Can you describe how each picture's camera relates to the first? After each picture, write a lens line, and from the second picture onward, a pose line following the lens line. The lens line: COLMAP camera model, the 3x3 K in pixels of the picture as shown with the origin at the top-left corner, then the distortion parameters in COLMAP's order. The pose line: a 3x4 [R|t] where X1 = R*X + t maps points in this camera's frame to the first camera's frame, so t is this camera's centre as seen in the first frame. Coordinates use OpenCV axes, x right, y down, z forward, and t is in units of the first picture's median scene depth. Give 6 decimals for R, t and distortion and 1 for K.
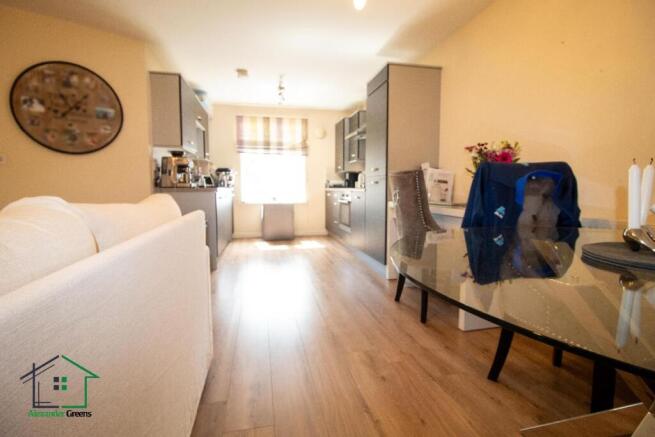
lens RADIAL K [[305.6, 0, 324.1], [0, 305.6, 211.6], [0, 0, 1]] dist [-0.024031, -0.000518]
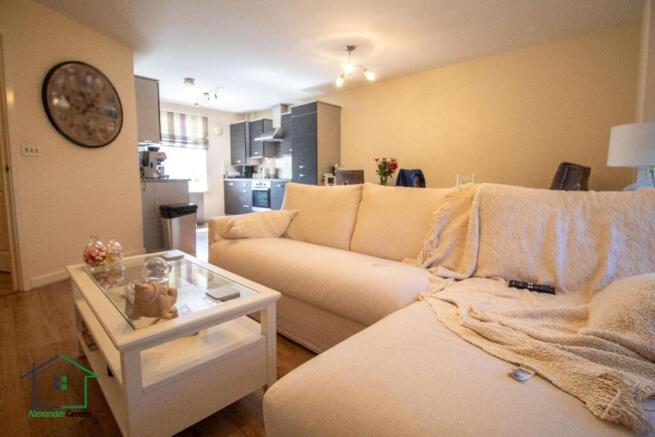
lens RADIAL K [[305.6, 0, 324.1], [0, 305.6, 211.6], [0, 0, 1]] dist [-0.024031, -0.000518]
pose [[0.822366, -0.059391, 0.565851, -0.664017], [0.040612, 0.998128, 0.045740, 0.022310], [-0.567508, -0.014634, 0.823238, -0.339014]]
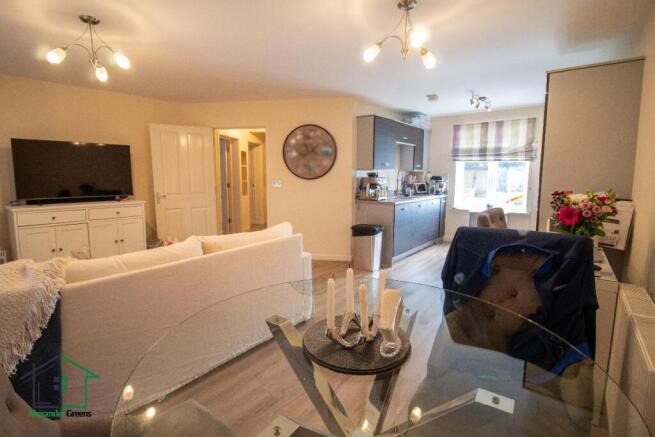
lens RADIAL K [[305.6, 0, 324.1], [0, 305.6, 211.6], [0, 0, 1]] dist [-0.024031, -0.000518]
pose [[0.631374, 0.091873, -0.770017, 0.460950], [-0.060463, 0.995767, 0.069231, -0.116397], [0.773118, 0.002846, 0.634256, -0.008738]]
